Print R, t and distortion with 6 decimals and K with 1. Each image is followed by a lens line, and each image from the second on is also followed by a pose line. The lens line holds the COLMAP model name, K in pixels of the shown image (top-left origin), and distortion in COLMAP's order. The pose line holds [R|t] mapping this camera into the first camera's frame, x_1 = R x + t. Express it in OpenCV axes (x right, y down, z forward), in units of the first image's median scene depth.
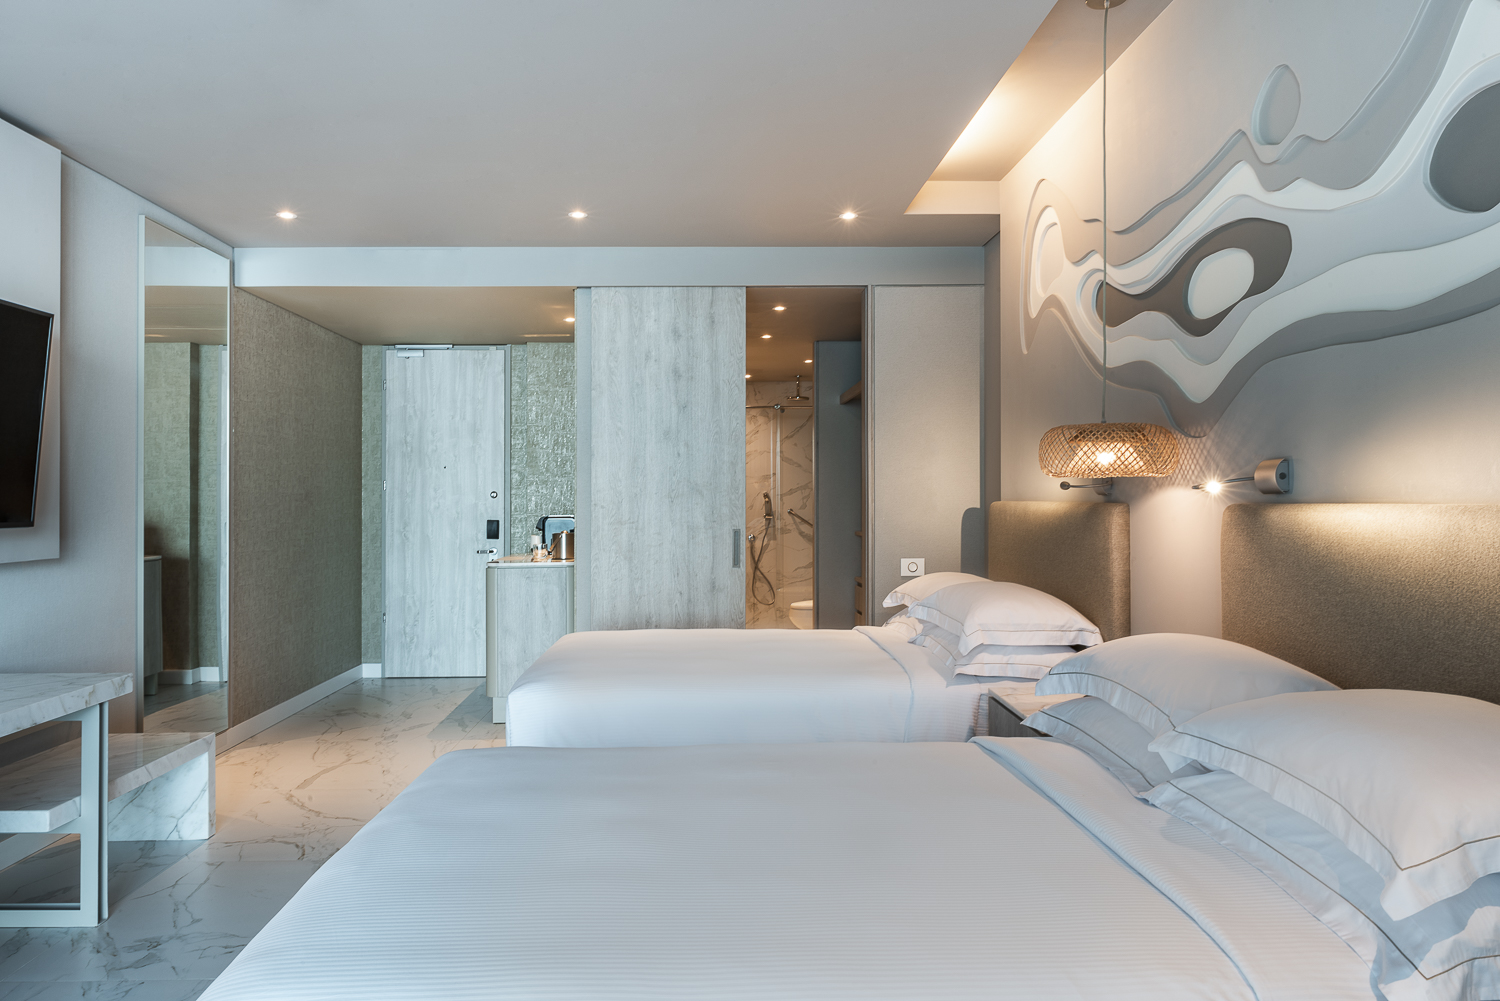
lens RADIAL K [[1056.2, 0, 702.9], [0, 1056.2, 477.8], [0, 0, 1]] dist [-0.003073, -0.003935]
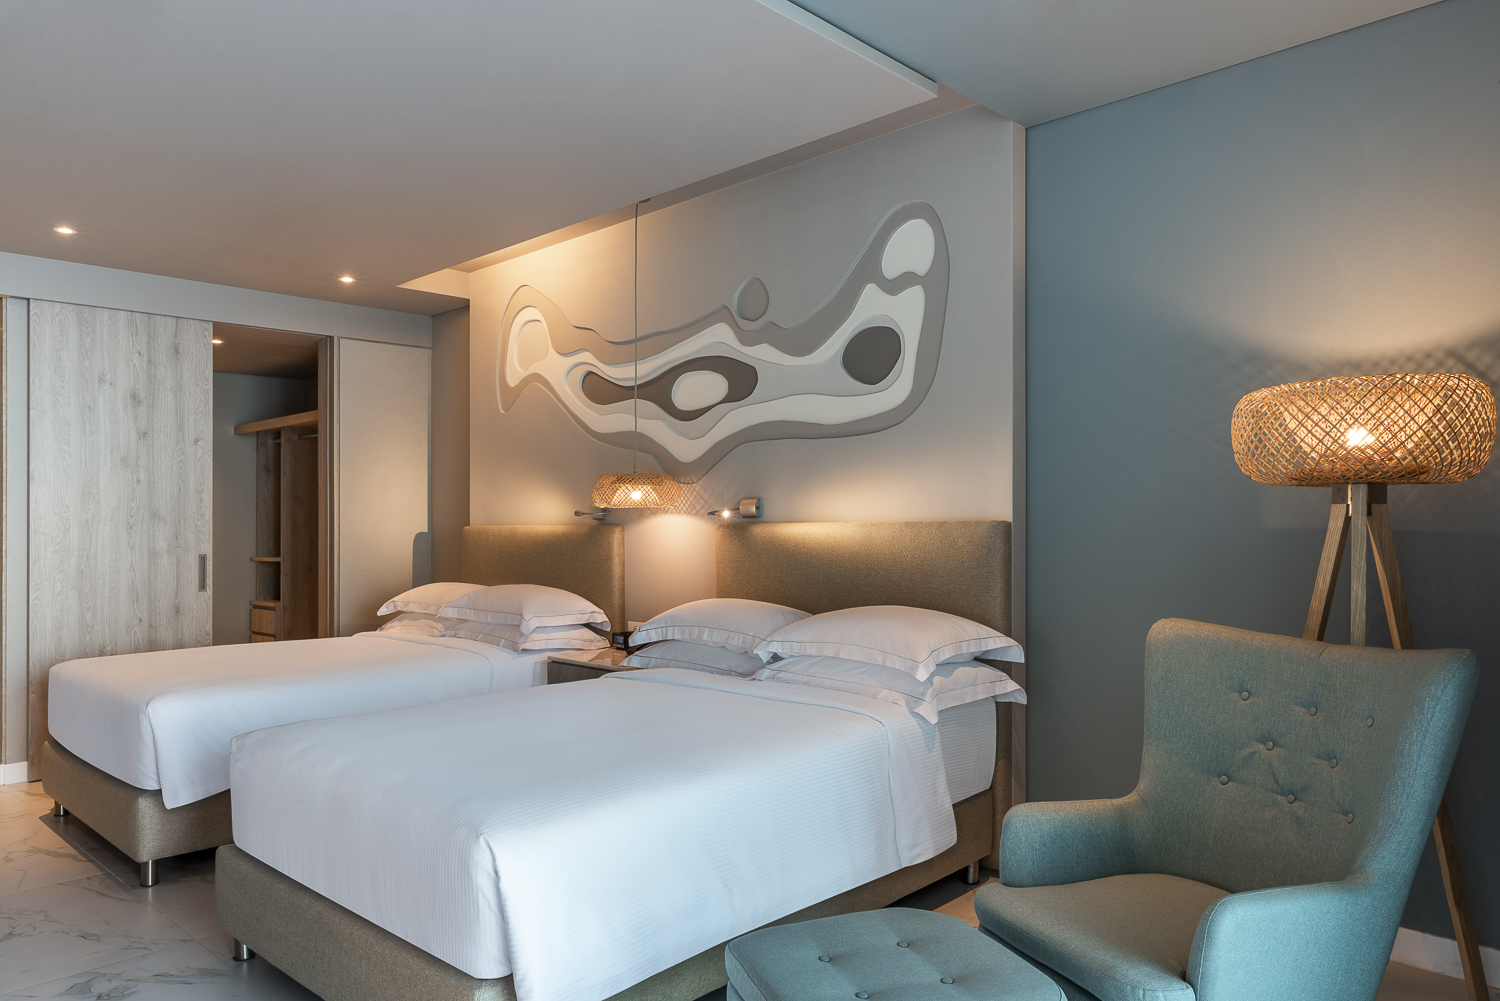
lens RADIAL K [[1056.2, 0, 751.2], [0, 1056.2, 507.7], [0, 0, 1]] dist [-0.003073, -0.003935]
pose [[0.704619, 0.009571, 0.709521, -0.438281], [-0.009131, 0.999949, -0.004420, 0.003429], [-0.709527, -0.003365, 0.704670, -0.154382]]
